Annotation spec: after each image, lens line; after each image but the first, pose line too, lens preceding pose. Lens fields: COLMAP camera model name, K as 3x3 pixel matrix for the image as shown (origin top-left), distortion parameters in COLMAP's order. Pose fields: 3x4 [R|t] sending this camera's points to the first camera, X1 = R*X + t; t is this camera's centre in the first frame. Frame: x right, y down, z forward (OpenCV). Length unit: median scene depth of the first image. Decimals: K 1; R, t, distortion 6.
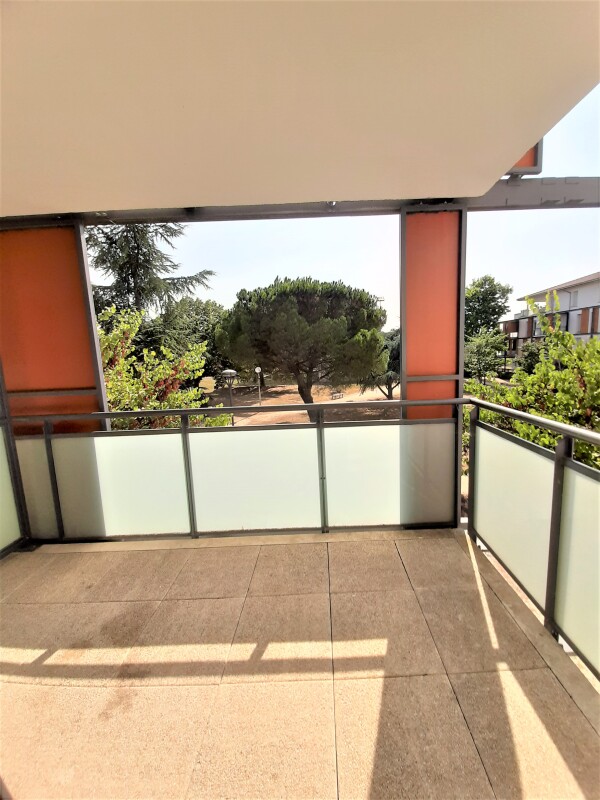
lens RADIAL K [[317.0, 0, 323.5], [0, 317.0, 398.5], [0, 0, 1]] dist [0.022519, -0.020576]
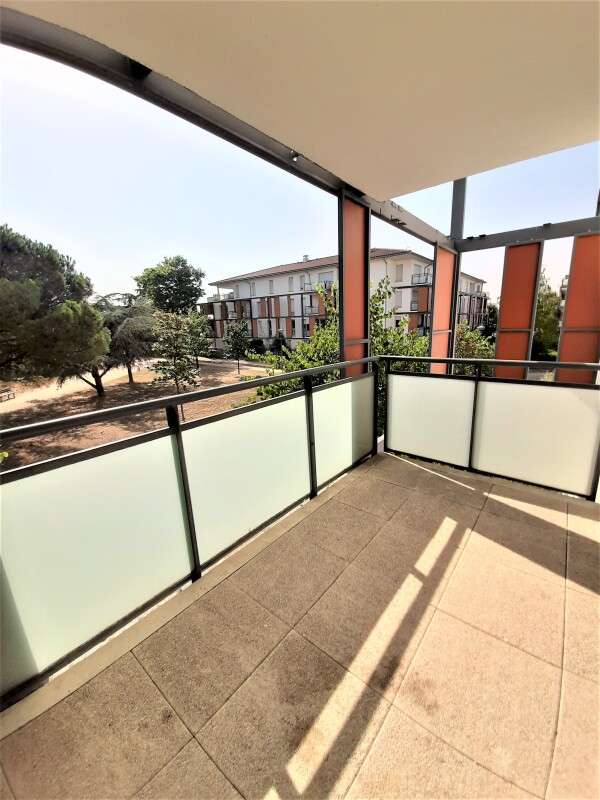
lens RADIAL K [[317.0, 0, 323.5], [0, 317.0, 398.5], [0, 0, 1]] dist [0.022519, -0.020576]
pose [[0.608873, -0.162184, 0.776512, -0.133465], [0.119100, 0.986471, 0.112648, -0.000205], [-0.784276, 0.023894, 0.619951, 0.060470]]
